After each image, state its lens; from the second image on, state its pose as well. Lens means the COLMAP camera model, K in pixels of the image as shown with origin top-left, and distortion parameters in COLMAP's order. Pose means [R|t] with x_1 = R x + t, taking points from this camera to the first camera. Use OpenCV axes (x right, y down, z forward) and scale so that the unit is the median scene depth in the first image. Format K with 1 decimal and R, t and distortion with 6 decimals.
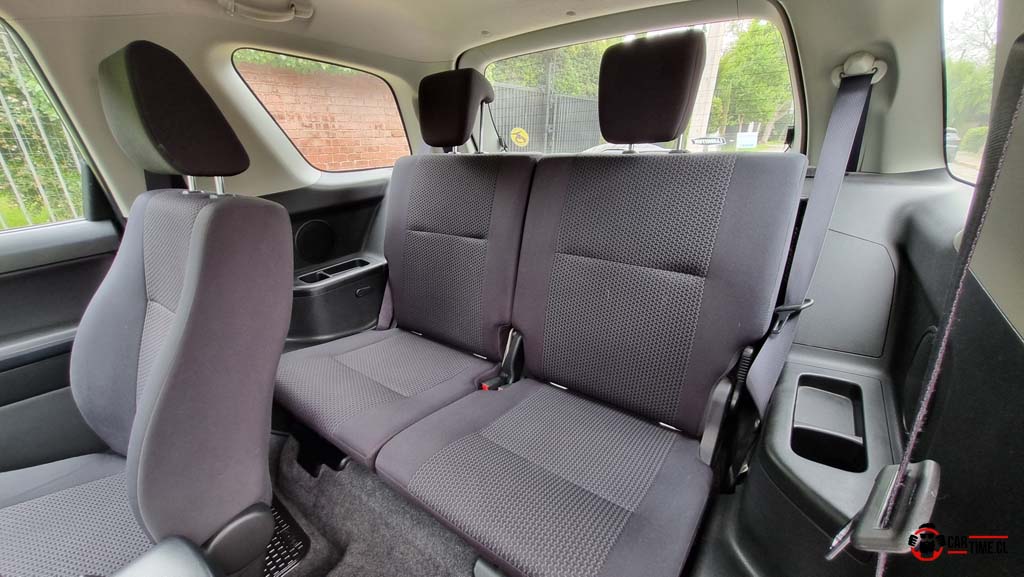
lens RADIAL K [[400.7, 0, 501.5], [0, 400.7, 293.9], [0, 0, 1]] dist [0.000280, 0.000671]
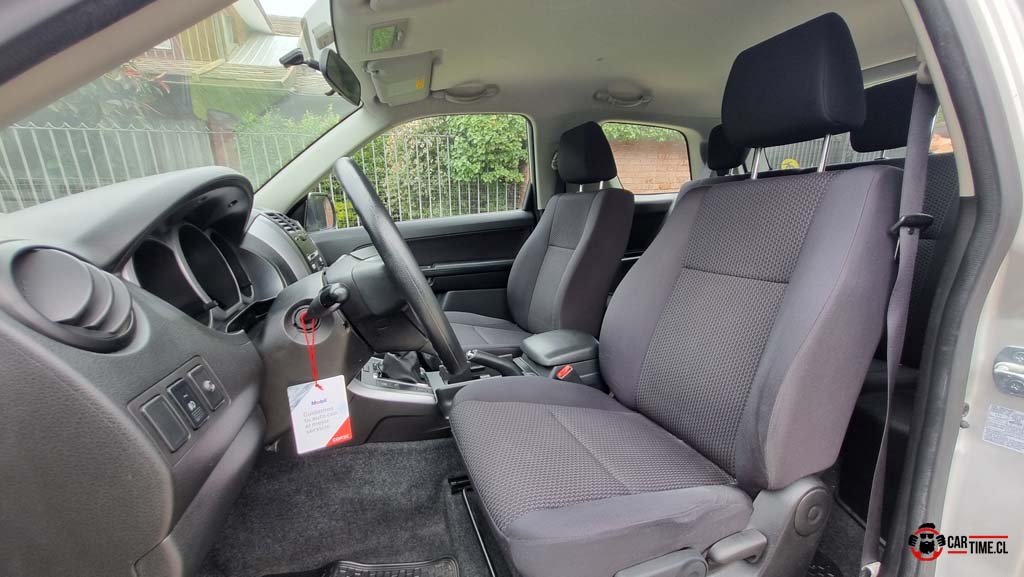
lens RADIAL K [[400.7, 0, 501.5], [0, 400.7, 293.9], [0, 0, 1]] dist [0.000280, 0.000671]
pose [[0.830194, 0.106556, -0.547196, 0.042866], [-0.184185, 0.978870, -0.088826, 0.431679], [0.526168, 0.174529, 0.832278, -0.684074]]
